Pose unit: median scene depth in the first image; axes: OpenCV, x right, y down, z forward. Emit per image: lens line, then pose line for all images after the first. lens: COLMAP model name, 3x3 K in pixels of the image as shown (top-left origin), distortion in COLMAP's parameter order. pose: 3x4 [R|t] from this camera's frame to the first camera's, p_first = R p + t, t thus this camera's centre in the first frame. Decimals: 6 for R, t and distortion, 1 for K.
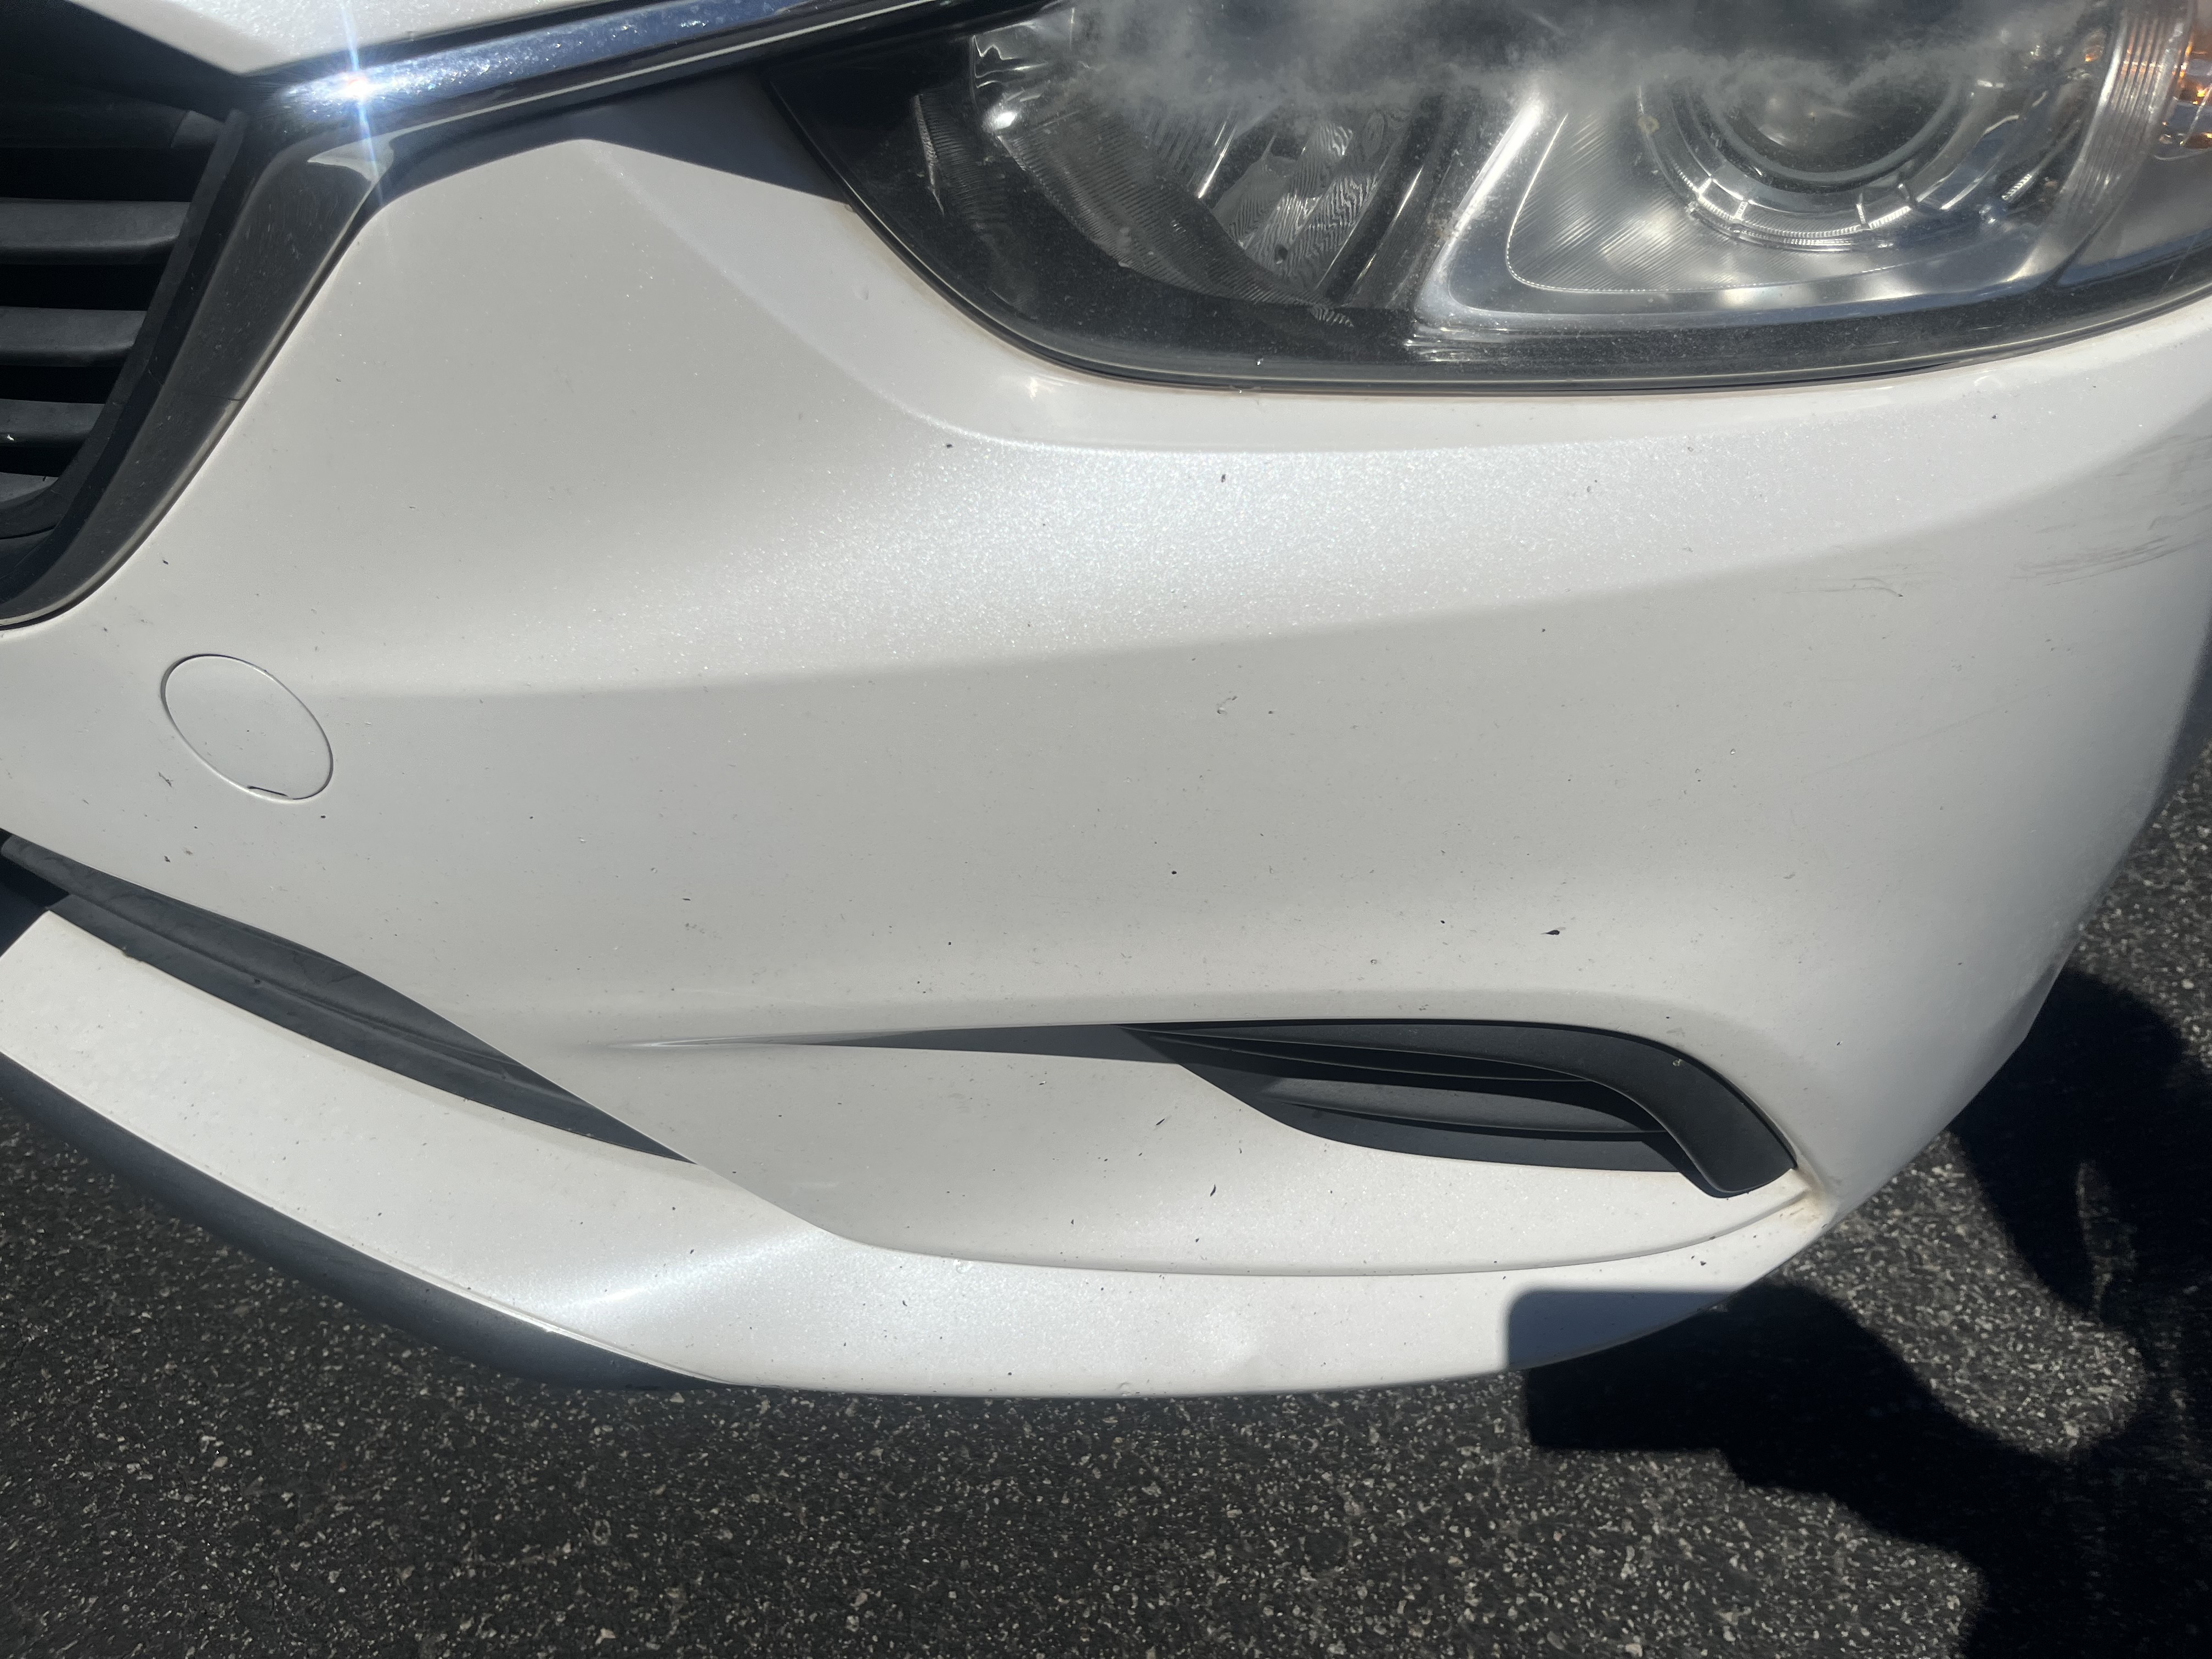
lens RADIAL K [[1689.8, 0, 1121.7], [0, 1689.8, 855.3], [0, 0, 1]] dist [0.074510, -0.120365]
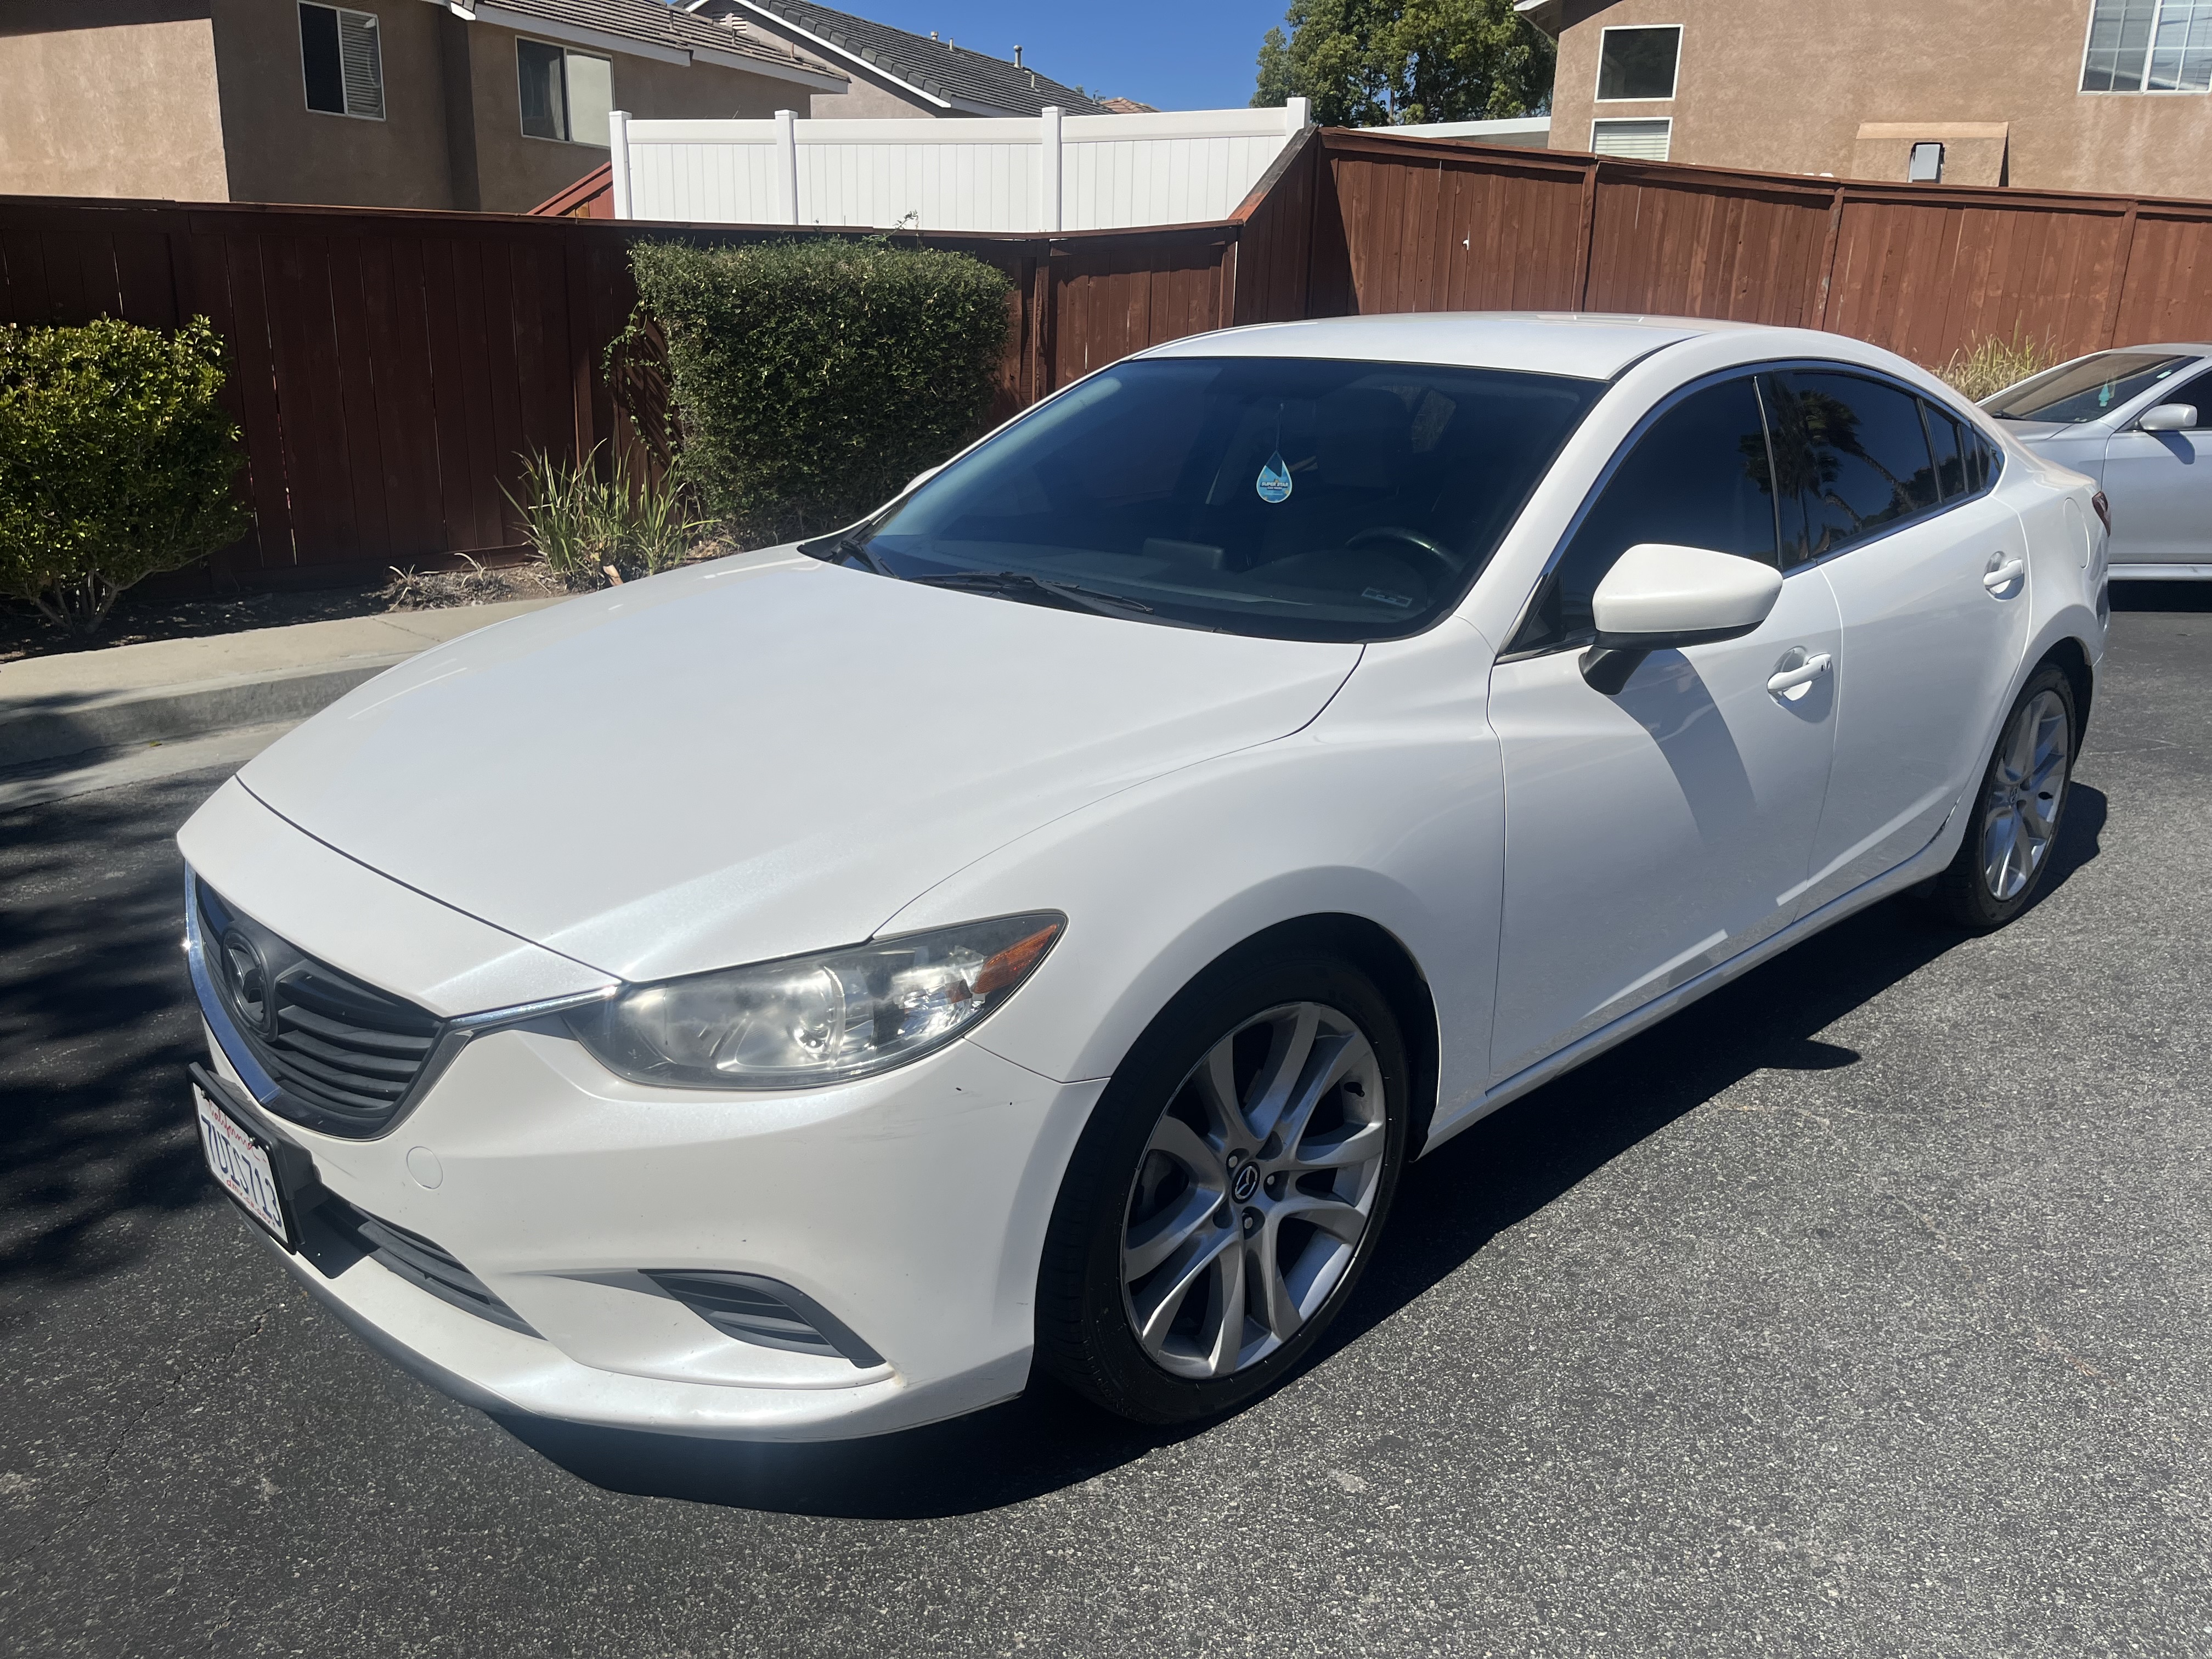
lens RADIAL K [[1689.8, 0, 1121.7], [0, 1689.8, 855.3], [0, 0, 1]] dist [0.074510, -0.120365]
pose [[0.979186, 0.002511, -0.202951, 1.132689], [-0.082603, 0.918298, -0.387175, 0.400295], [0.185398, 0.395881, 0.899392, -1.528434]]
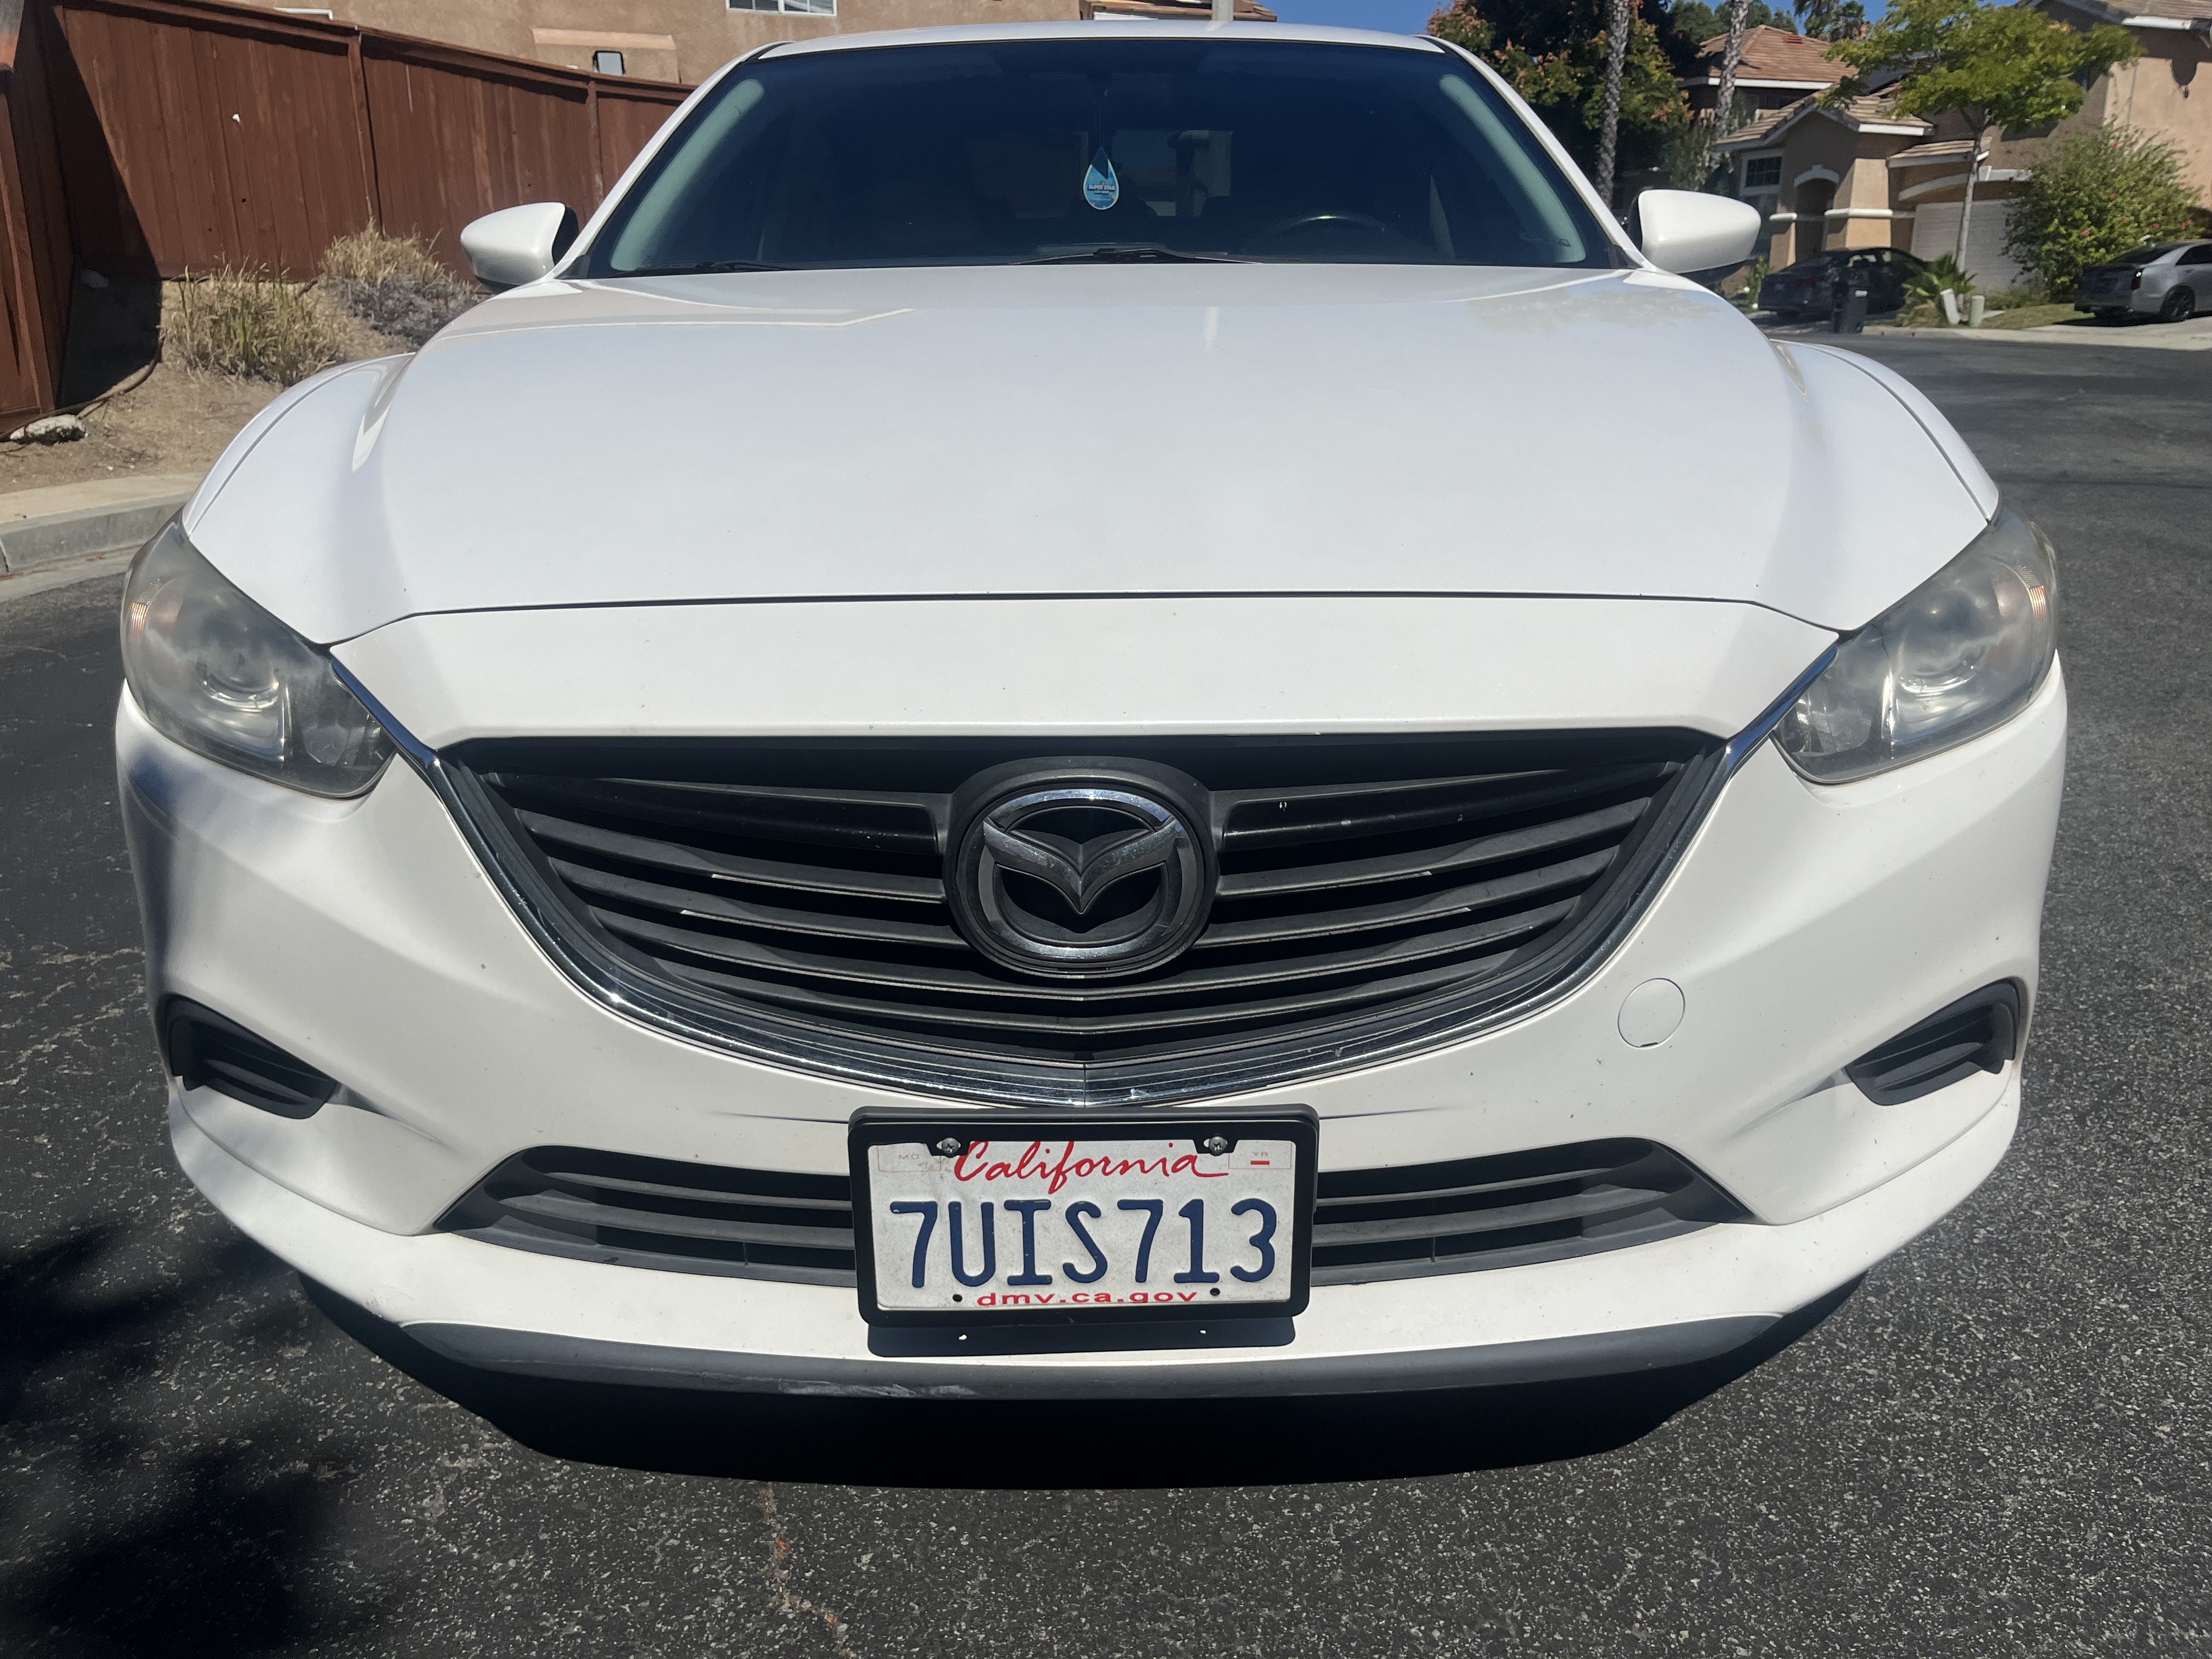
lens RADIAL K [[1689.8, 0, 1121.7], [0, 1689.8, 855.3], [0, 0, 1]] dist [0.074510, -0.120365]
pose [[0.816125, -0.257201, 0.517482, -1.440691], [0.423558, 0.875420, -0.232891, -0.019086], [-0.393115, 0.409252, 0.823392, -0.458160]]
